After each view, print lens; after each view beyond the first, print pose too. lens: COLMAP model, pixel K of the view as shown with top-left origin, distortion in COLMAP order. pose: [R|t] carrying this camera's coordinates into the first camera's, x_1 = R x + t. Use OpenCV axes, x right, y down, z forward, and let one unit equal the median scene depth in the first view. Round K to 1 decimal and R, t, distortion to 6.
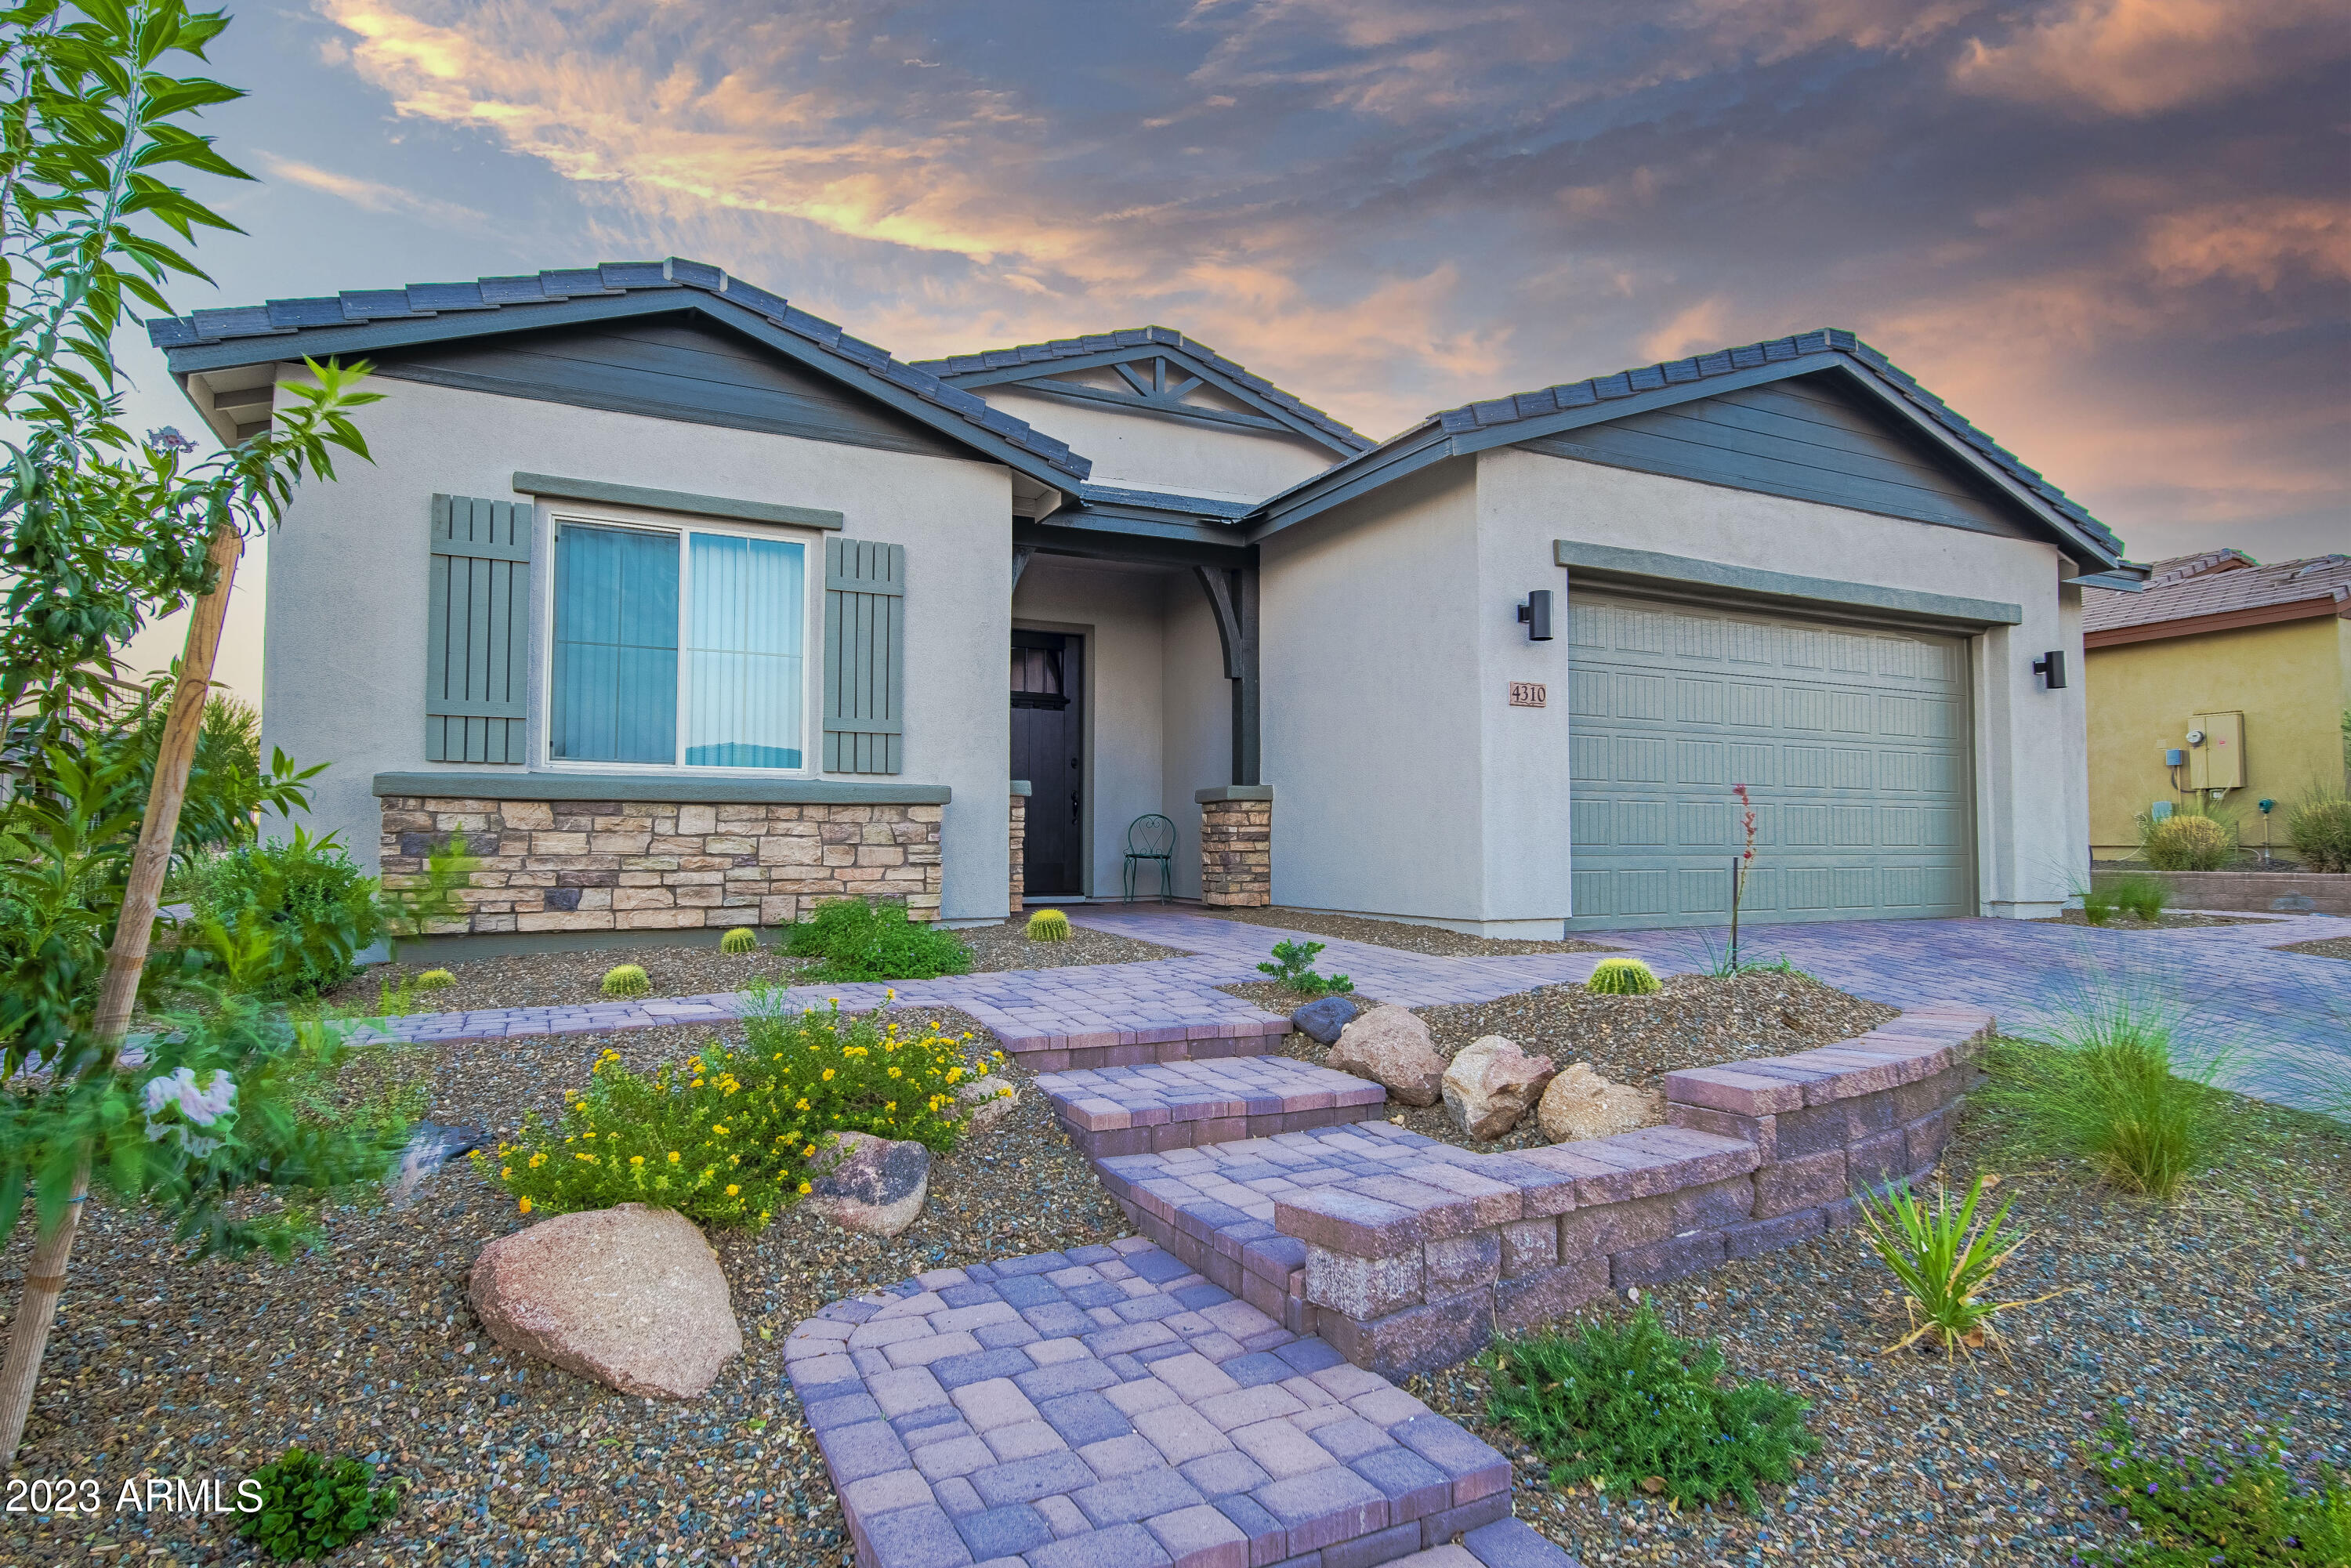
lens RADIAL K [[1297.3, 0, 1172.1], [0, 1297.3, 785.4], [0, 0, 1]] dist [-0.006204, 0.000221]
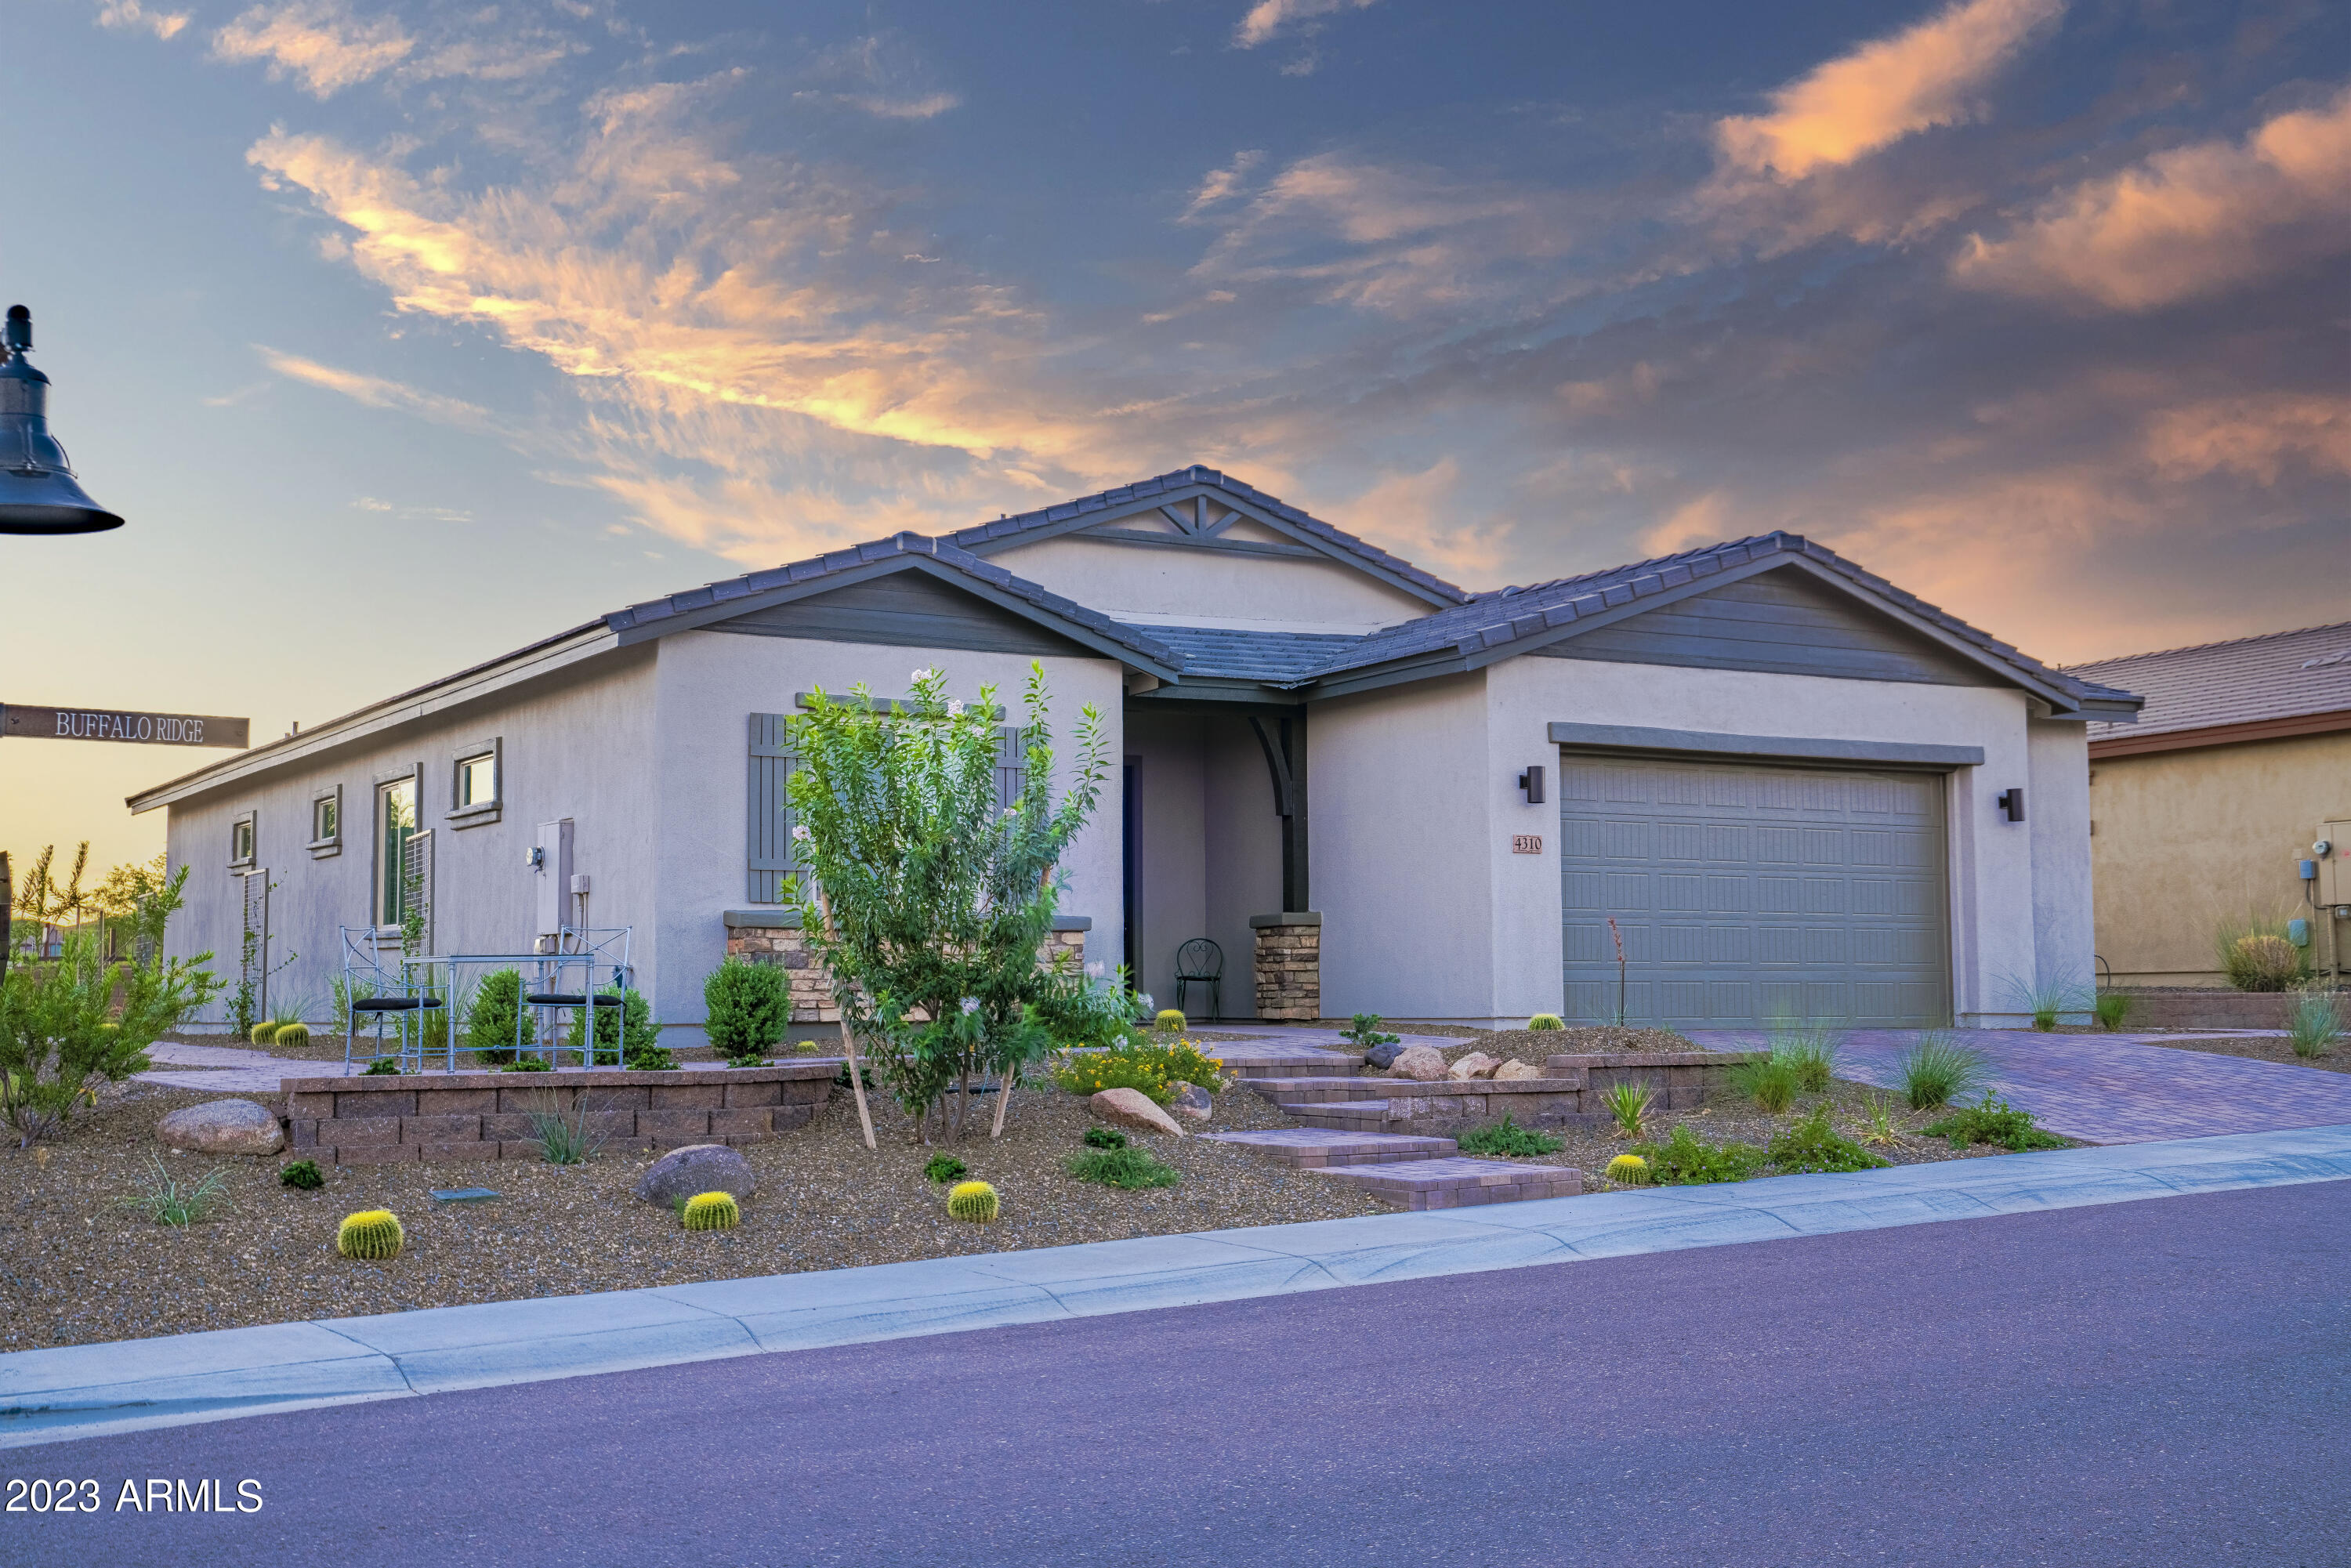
lens RADIAL K [[2872.3, 0, 1180.4], [0, 2872.3, 788.0], [0, 0, 1]] dist [0.009906, 0.000000]
pose [[0.997025, -0.000690, 0.077074, -0.251484], [0.003117, 0.999503, -0.031367, -0.031881], [-0.077014, 0.031514, 0.996532, -1.575605]]
